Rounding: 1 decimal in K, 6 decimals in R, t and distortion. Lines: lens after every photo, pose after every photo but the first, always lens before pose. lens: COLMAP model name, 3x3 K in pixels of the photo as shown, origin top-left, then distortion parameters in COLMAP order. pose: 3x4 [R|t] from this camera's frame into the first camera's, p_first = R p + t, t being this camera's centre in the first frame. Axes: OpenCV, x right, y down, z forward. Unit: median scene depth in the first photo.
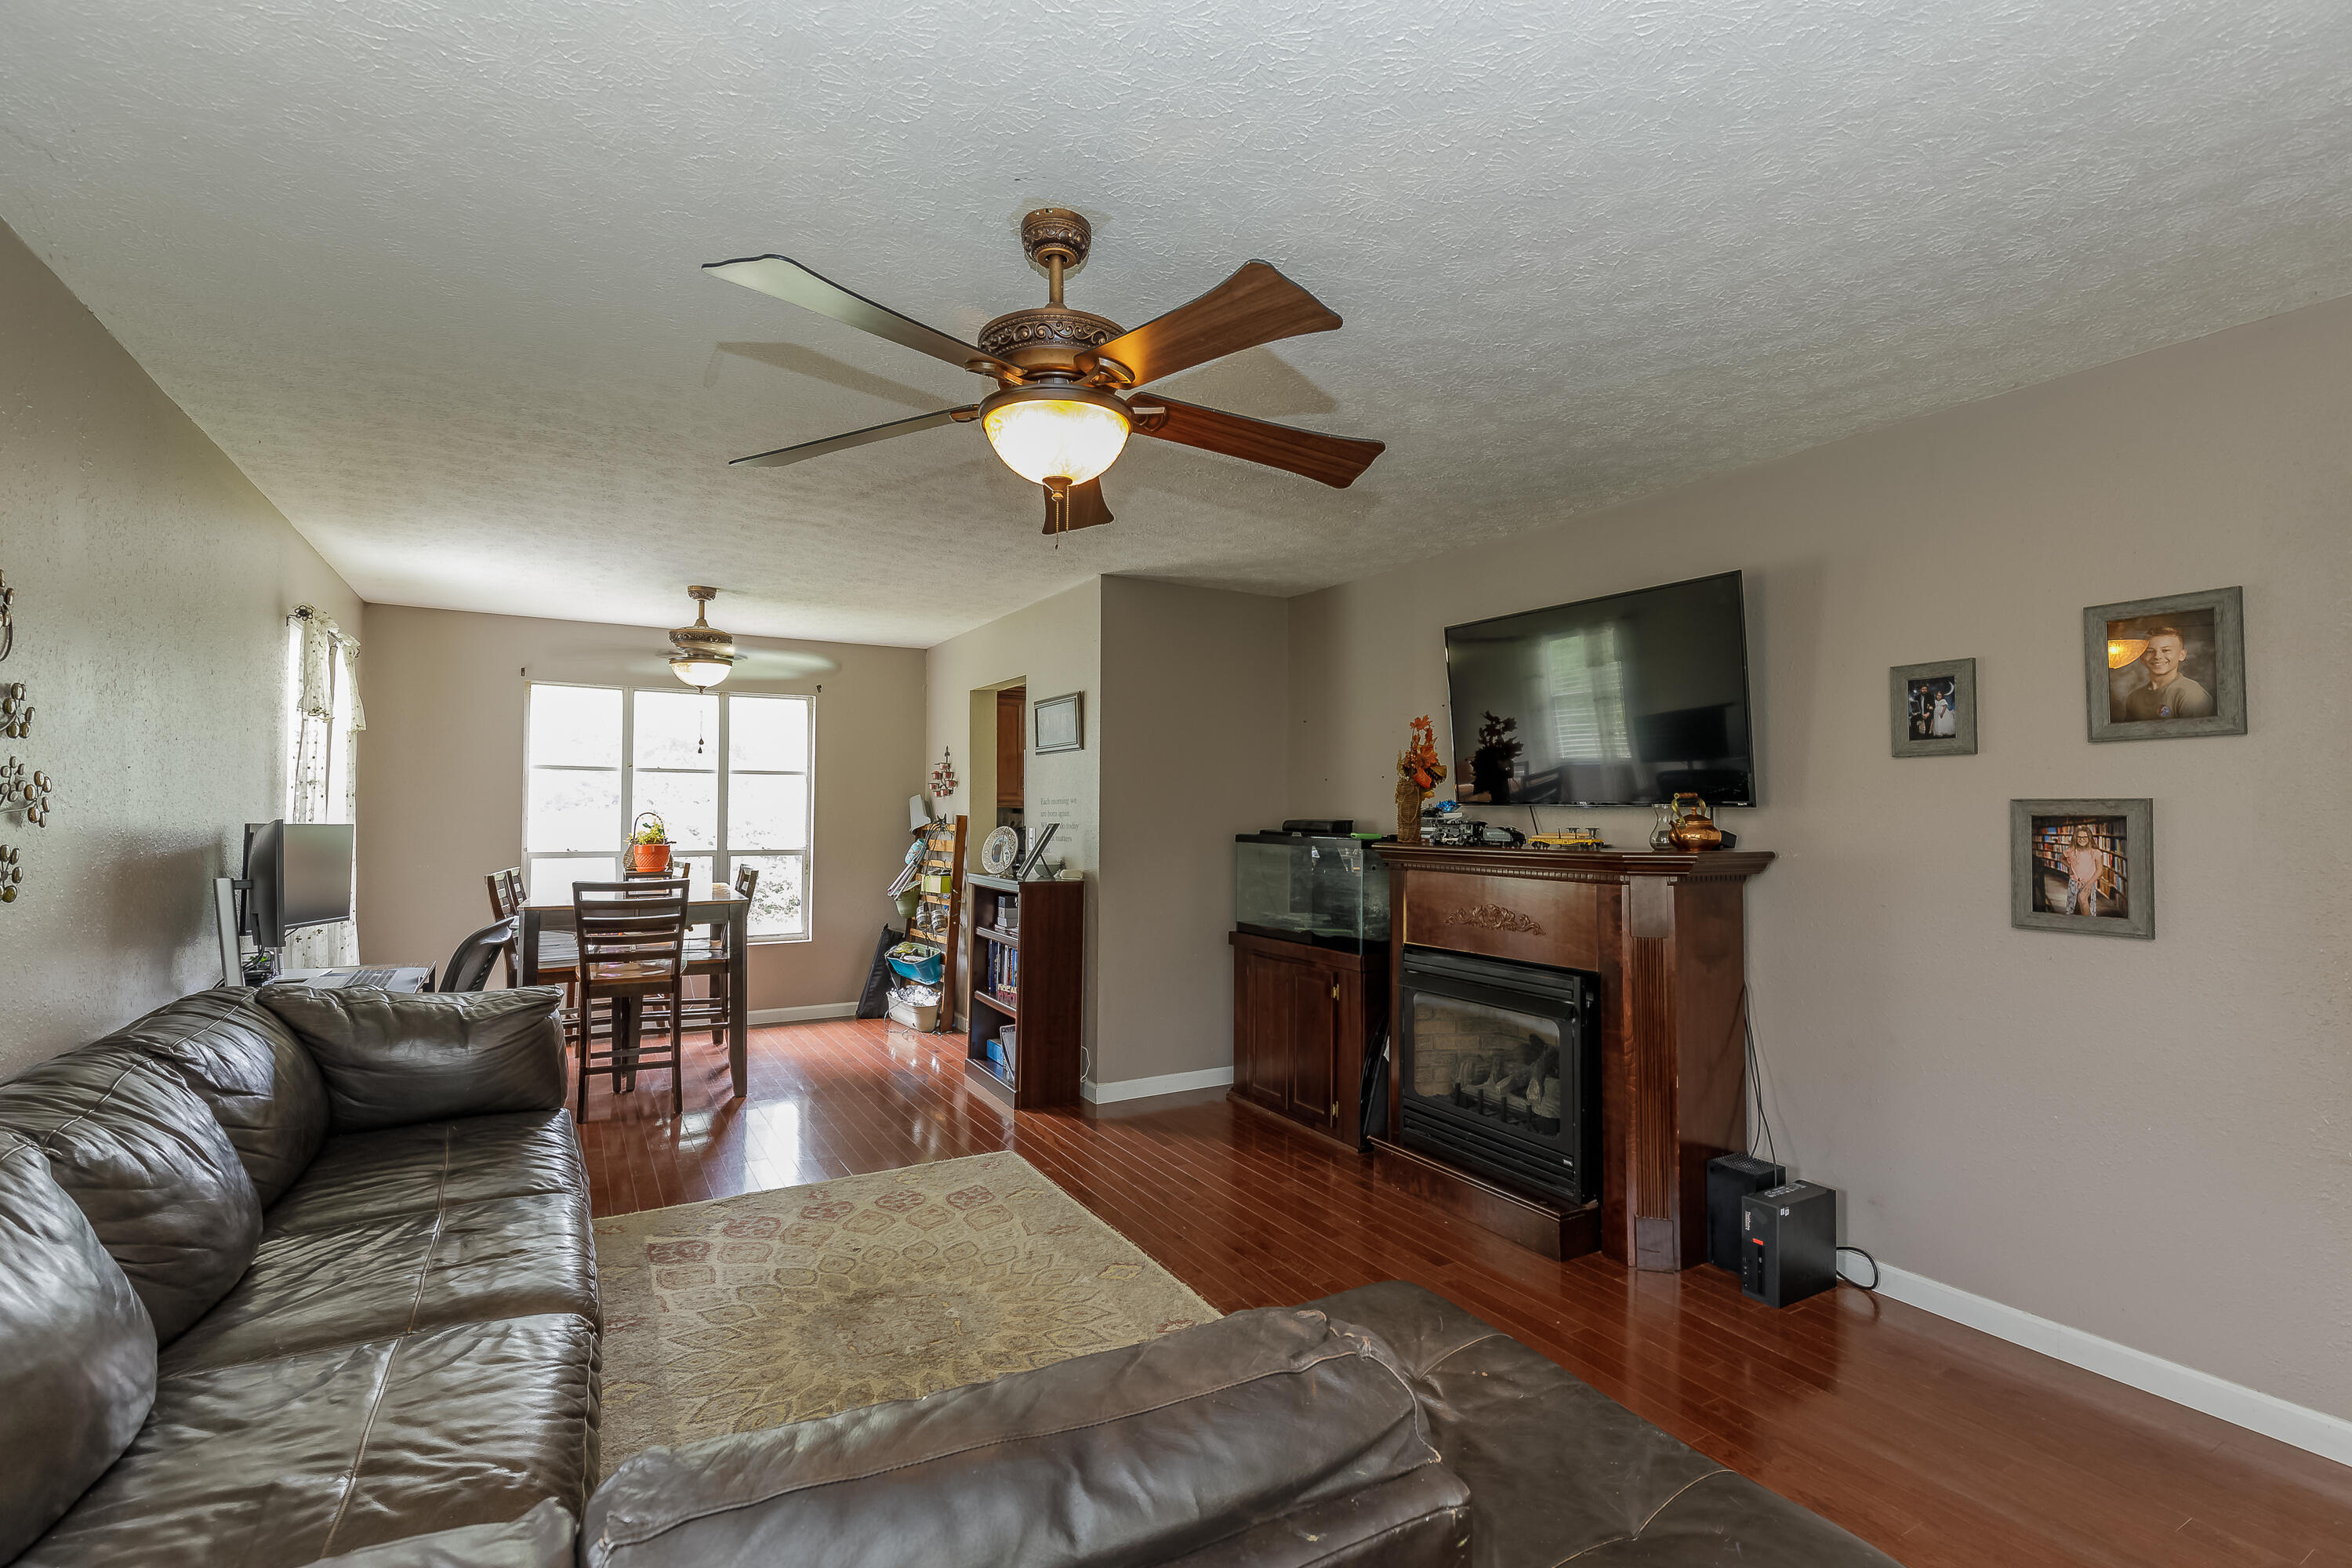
lens RADIAL K [[1119.3, 0, 1243.1], [0, 1119.3, 810.5], [0, 0, 1]] dist [0.000795, 0.000059]
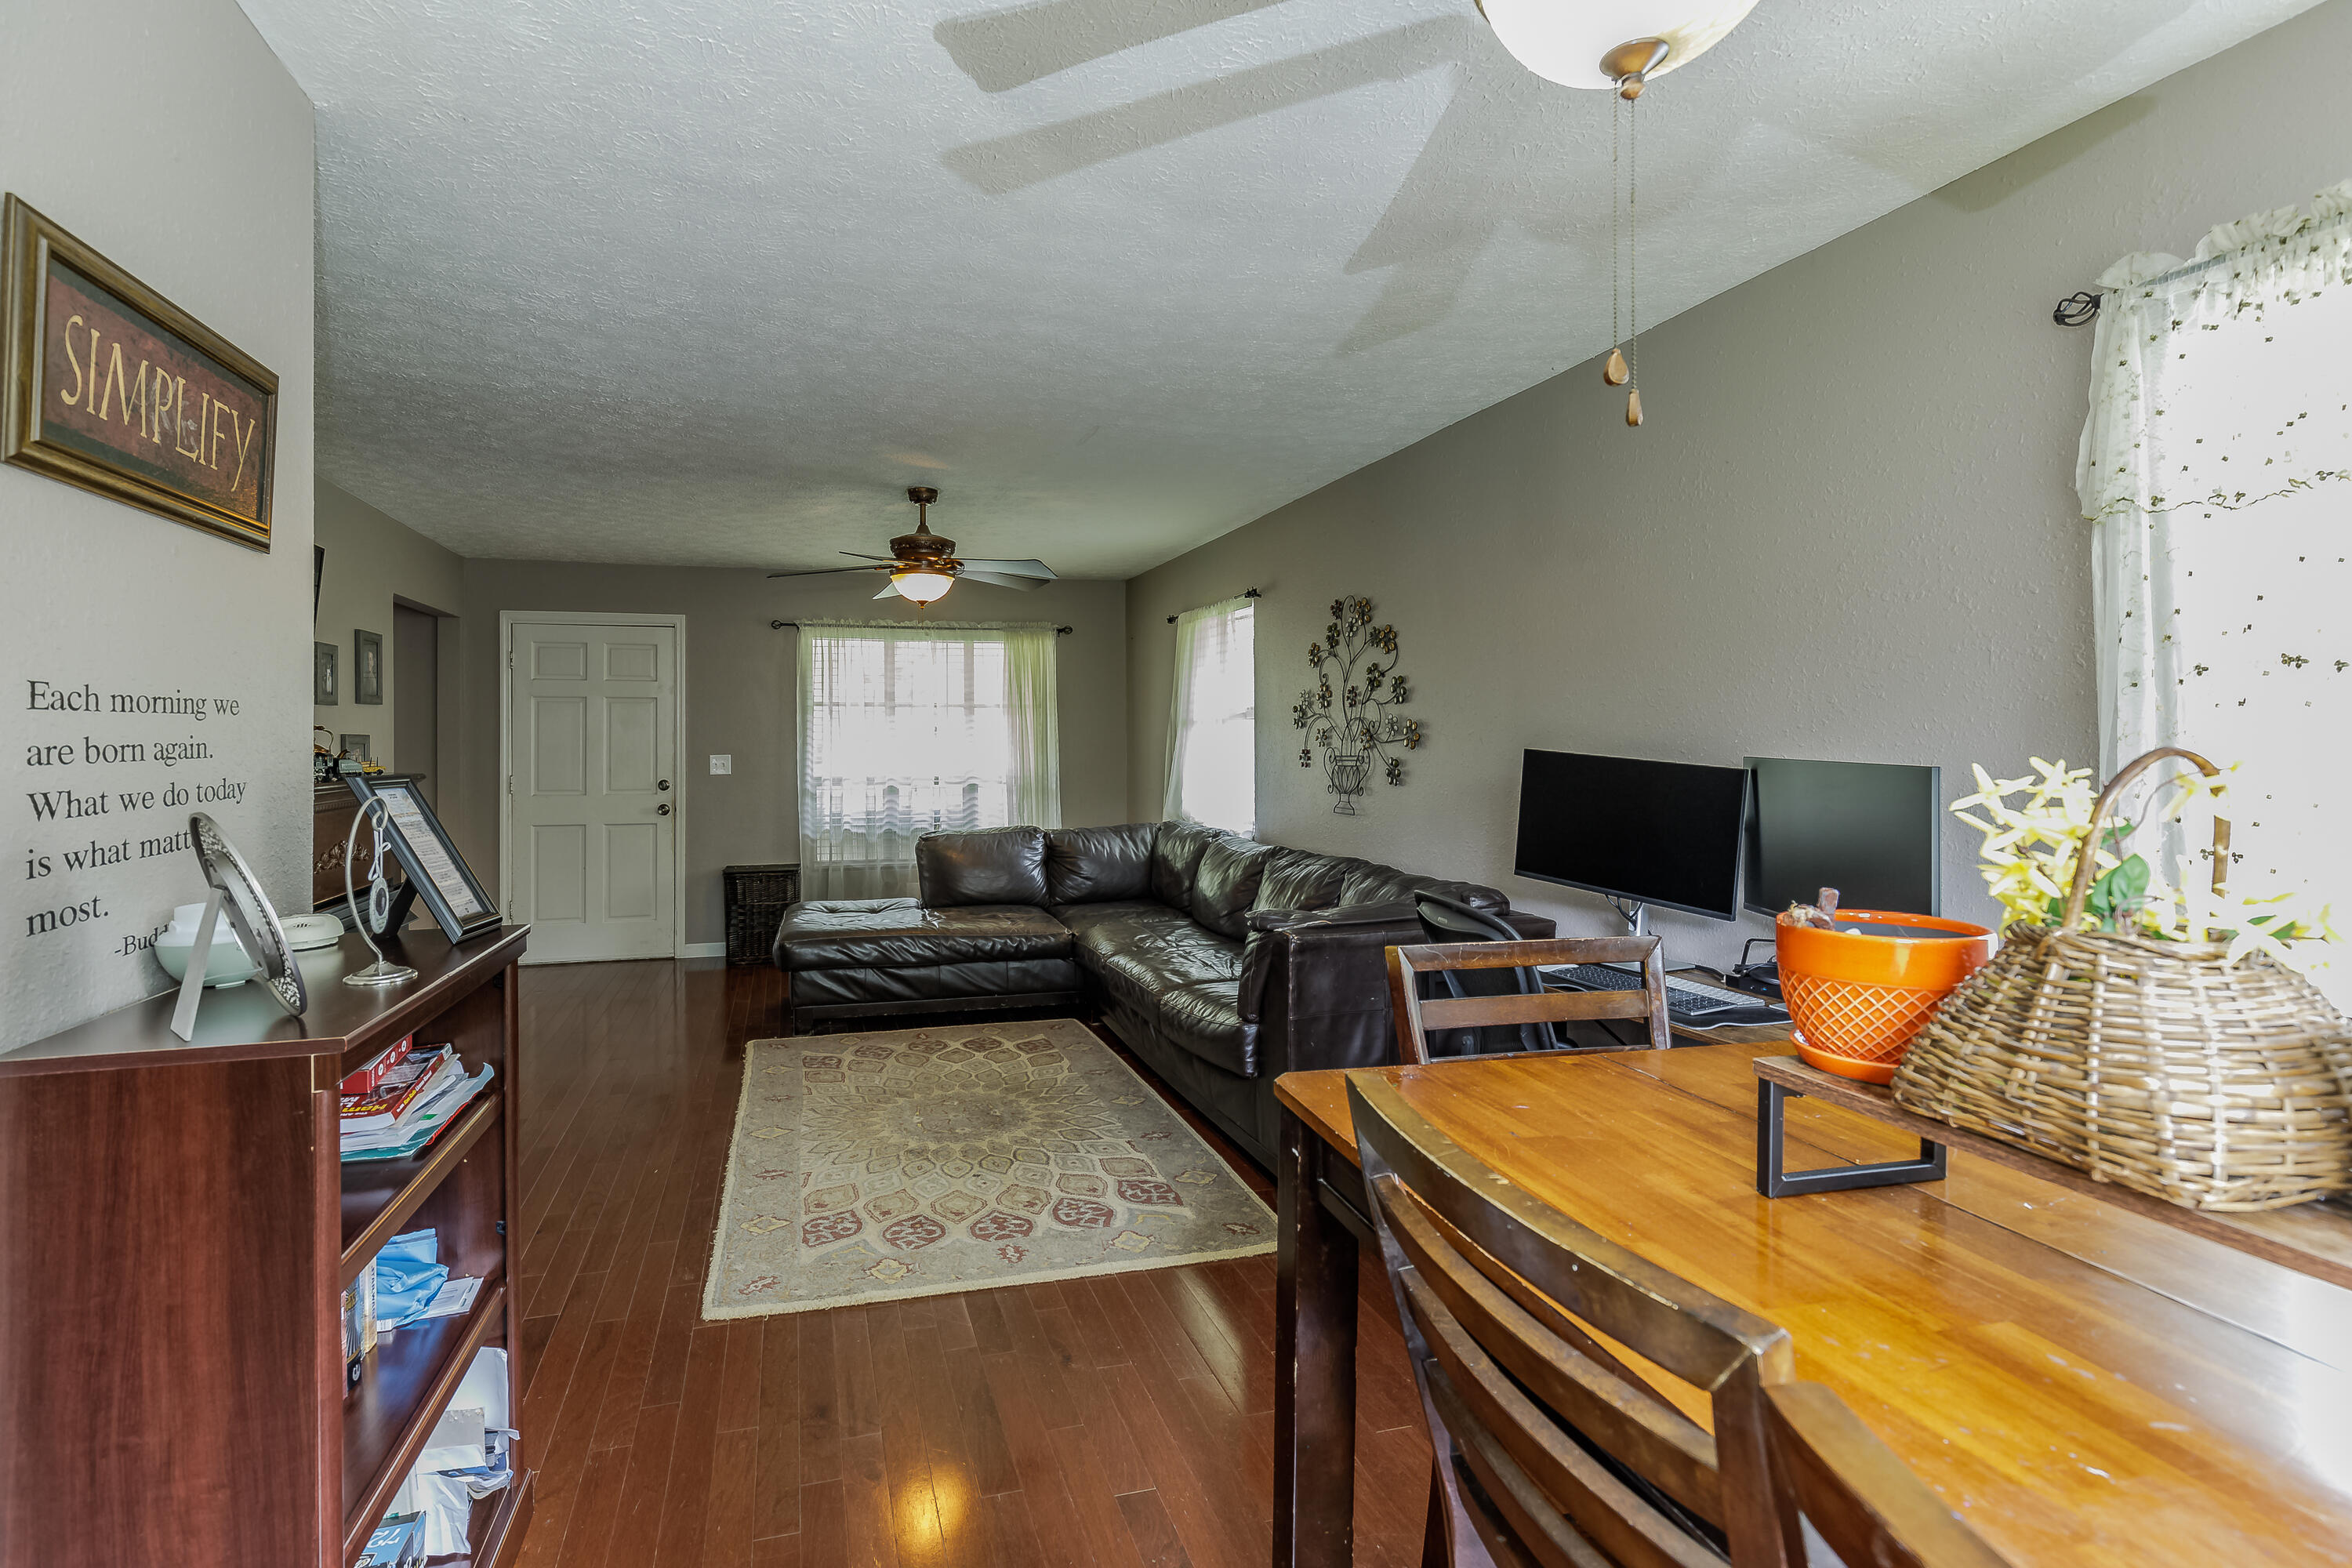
lens RADIAL K [[1122.4, 0, 1115.9], [0, 1122.4, 727.7], [0, 0, 1]] dist [0.000406, -0.000041]
pose [[-0.962883, 0.003783, 0.269892, -0.658237], [0.001439, 0.999960, -0.008882, -0.000462], [-0.269914, -0.008164, -0.962850, 1.727681]]
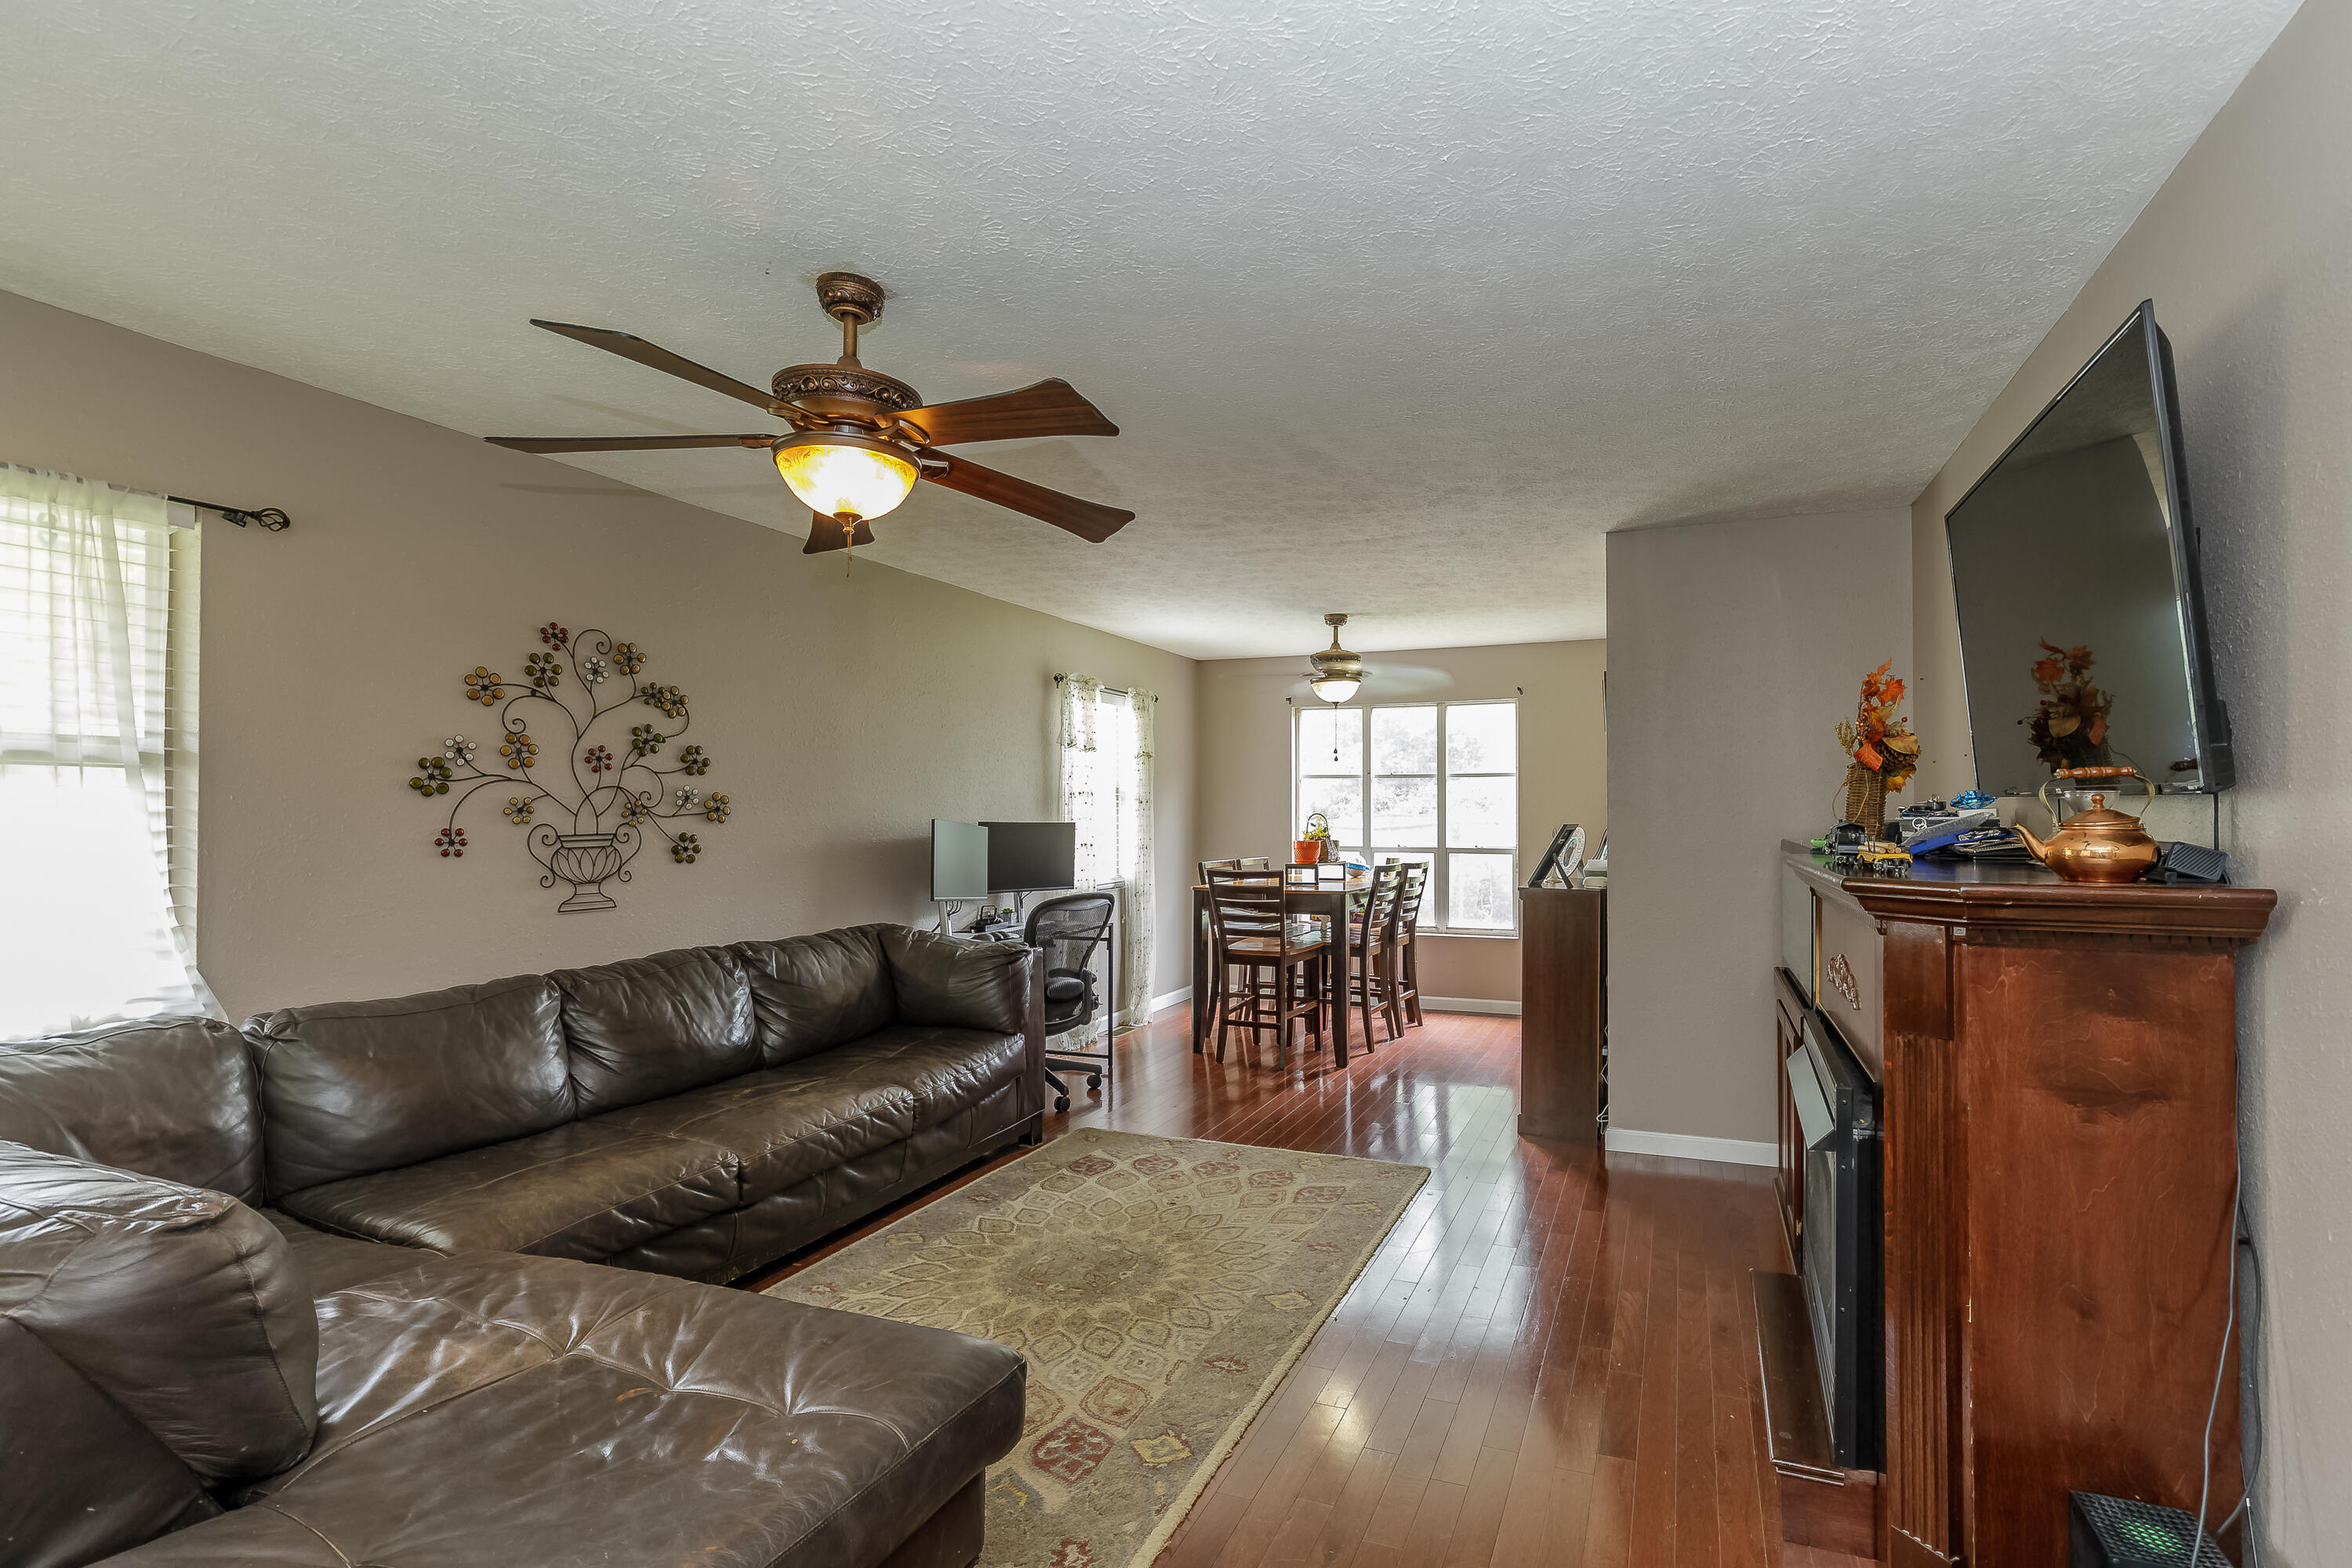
lens RADIAL K [[1119.3, 0, 1243.1], [0, 1119.3, 810.5], [0, 0, 1]] dist [0.000795, 0.000059]
pose [[0.598722, -0.004402, -0.800945, 0.526980], [0.002858, 0.999990, -0.003359, 0.004064], [0.800952, -0.000278, 0.598729, 0.346402]]
